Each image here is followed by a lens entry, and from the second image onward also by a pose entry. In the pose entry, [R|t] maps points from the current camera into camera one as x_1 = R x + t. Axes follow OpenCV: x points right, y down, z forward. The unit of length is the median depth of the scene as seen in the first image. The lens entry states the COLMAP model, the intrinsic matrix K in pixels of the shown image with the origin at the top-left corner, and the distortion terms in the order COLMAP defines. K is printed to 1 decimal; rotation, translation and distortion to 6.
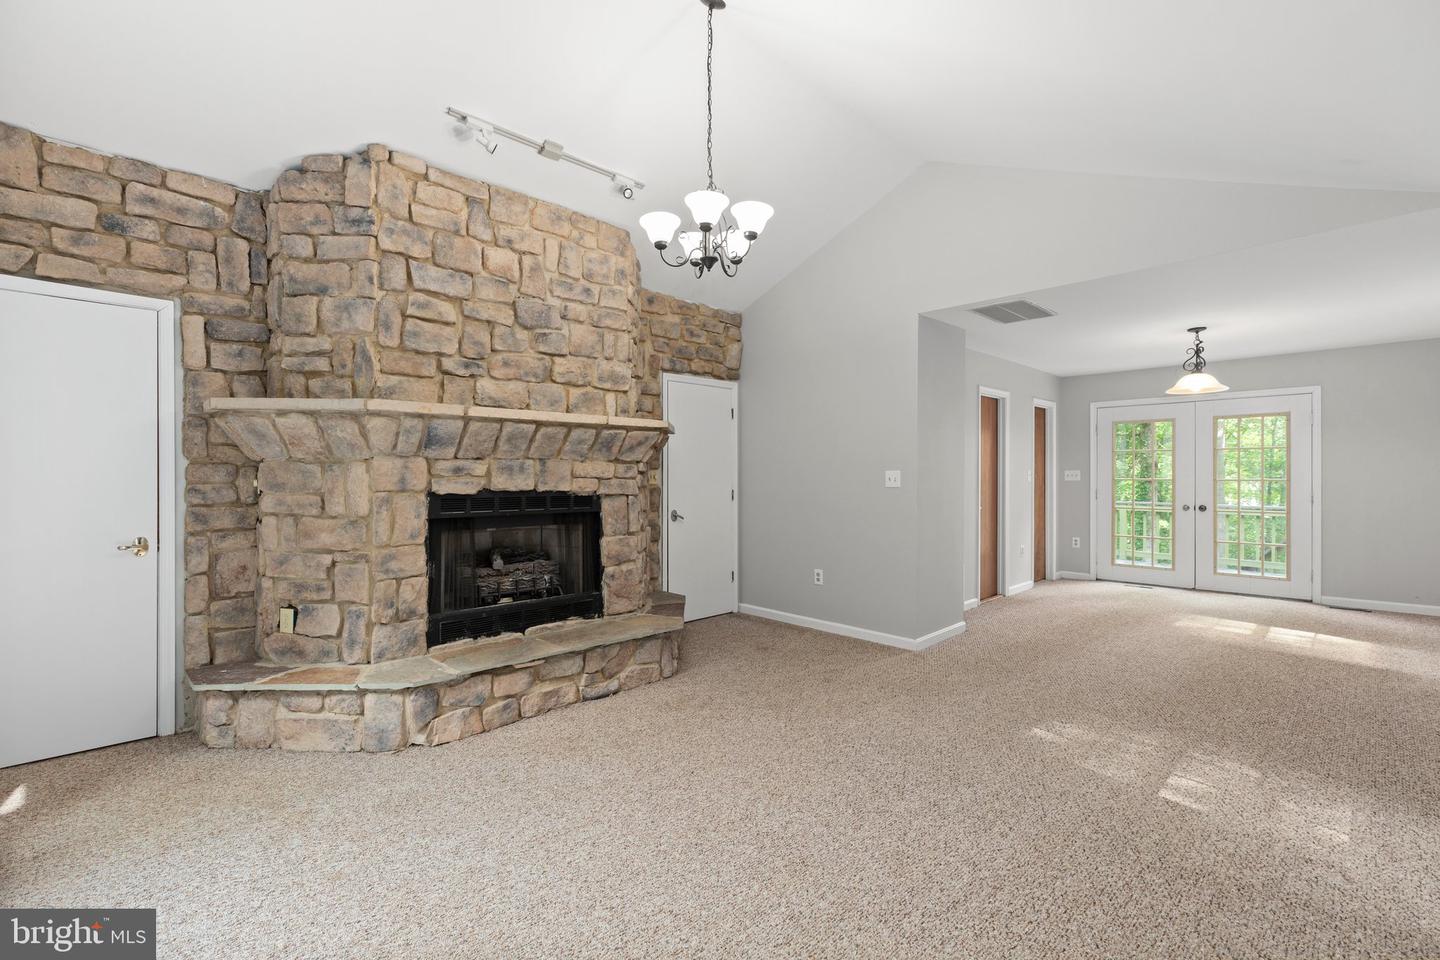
lens RADIAL K [[650.0, 0, 720.0], [0, 650.0, 480.0], [0, 0, 1]] dist [0.001908, 0.000128]
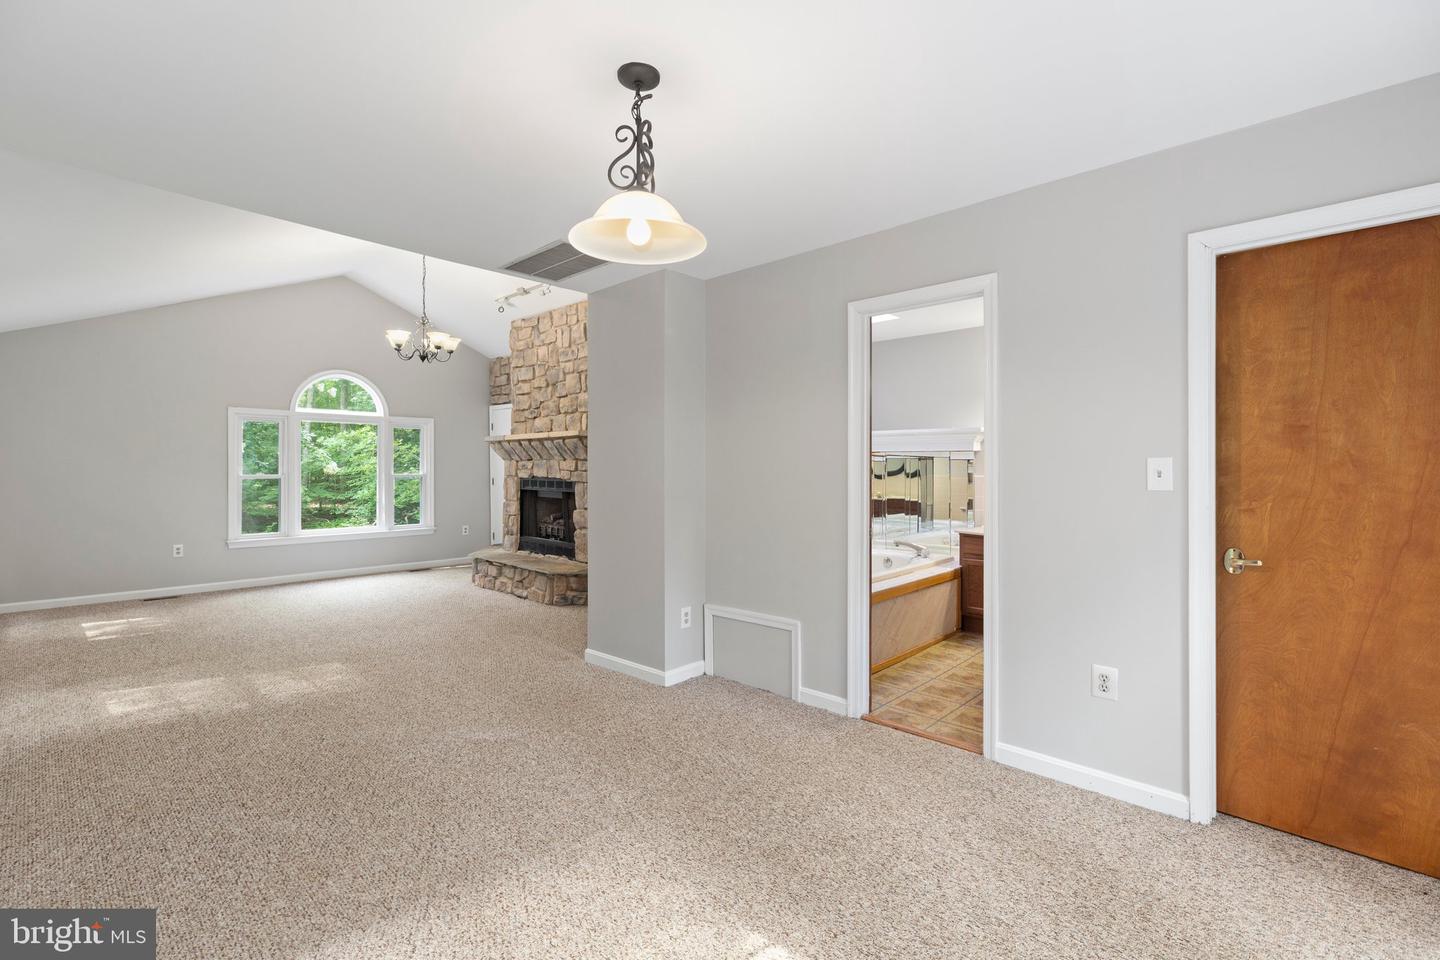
lens RADIAL K [[660.1, 0, 720.0], [0, 660.1, 480.0], [0, 0, 1]] dist [-0.000593, -0.000111]
pose [[0.020015, 0.015603, -0.999678, 1.535062], [-0.015257, 0.999767, 0.015299, -0.011768], [0.999683, 0.014946, 0.020248, 1.450937]]
